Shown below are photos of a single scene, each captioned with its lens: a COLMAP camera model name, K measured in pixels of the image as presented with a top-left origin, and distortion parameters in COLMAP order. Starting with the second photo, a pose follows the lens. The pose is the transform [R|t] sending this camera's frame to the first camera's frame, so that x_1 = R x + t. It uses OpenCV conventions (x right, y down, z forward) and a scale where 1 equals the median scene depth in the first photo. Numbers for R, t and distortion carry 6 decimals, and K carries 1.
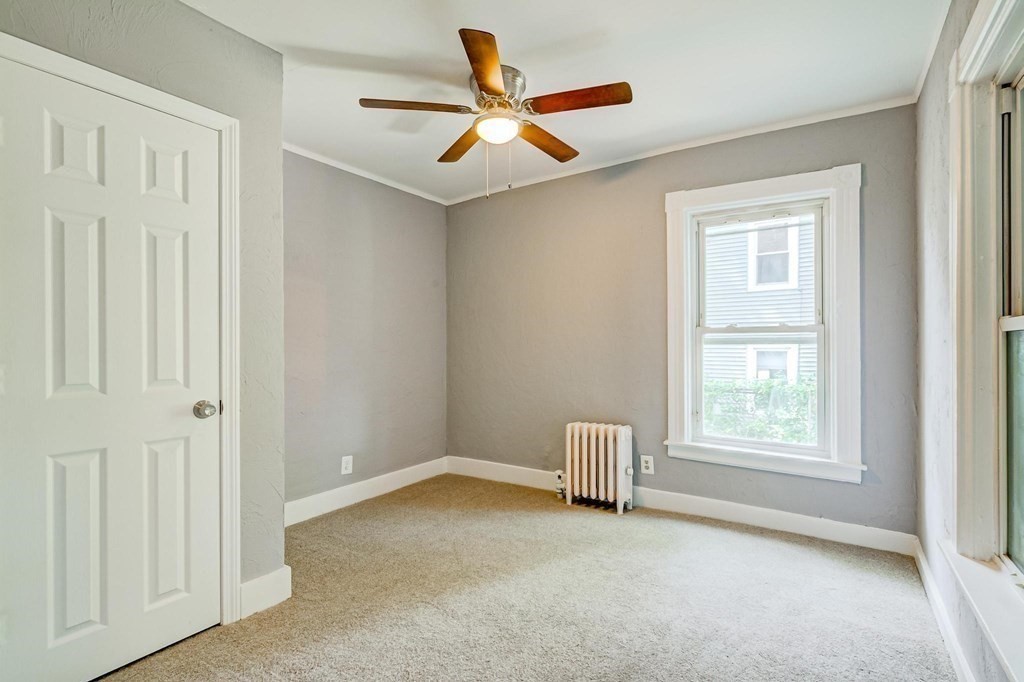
lens RADIAL K [[469.9, 0, 511.2], [0, 469.9, 346.8], [0, 0, 1]] dist [-0.010160, 0.001345]
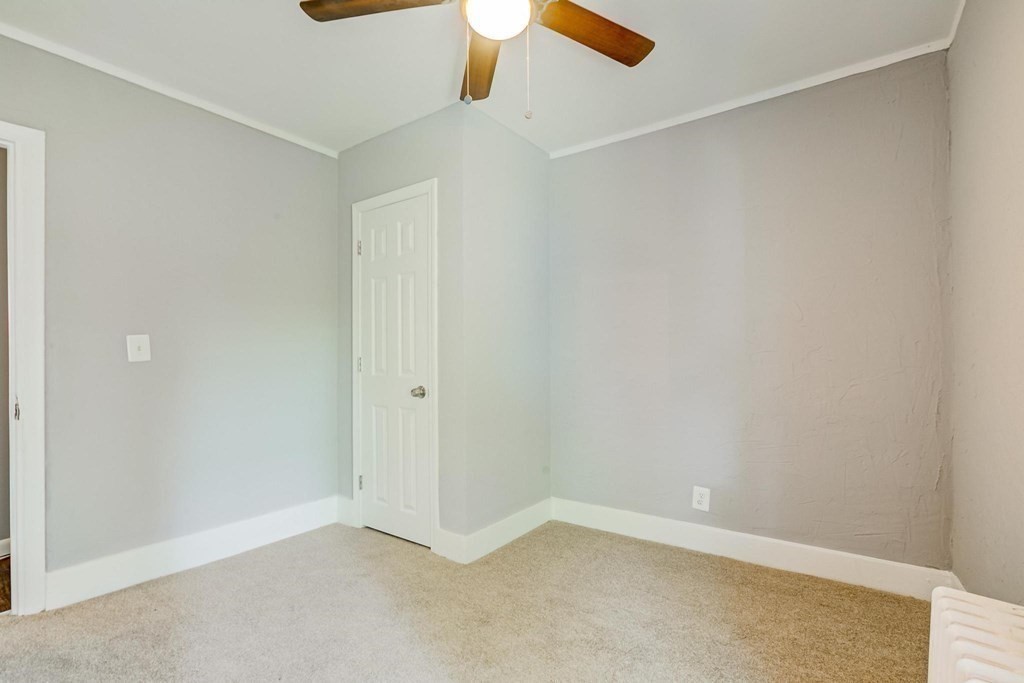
lens RADIAL K [[469.9, 0, 513.4], [0, 469.9, 347.6], [0, 0, 1]] dist [-0.010160, 0.001345]
pose [[-0.010311, 0.001442, -0.999946, 0.619751], [0.011080, 0.999938, 0.001327, -0.002190], [0.999885, -0.011066, -0.010327, 1.022597]]
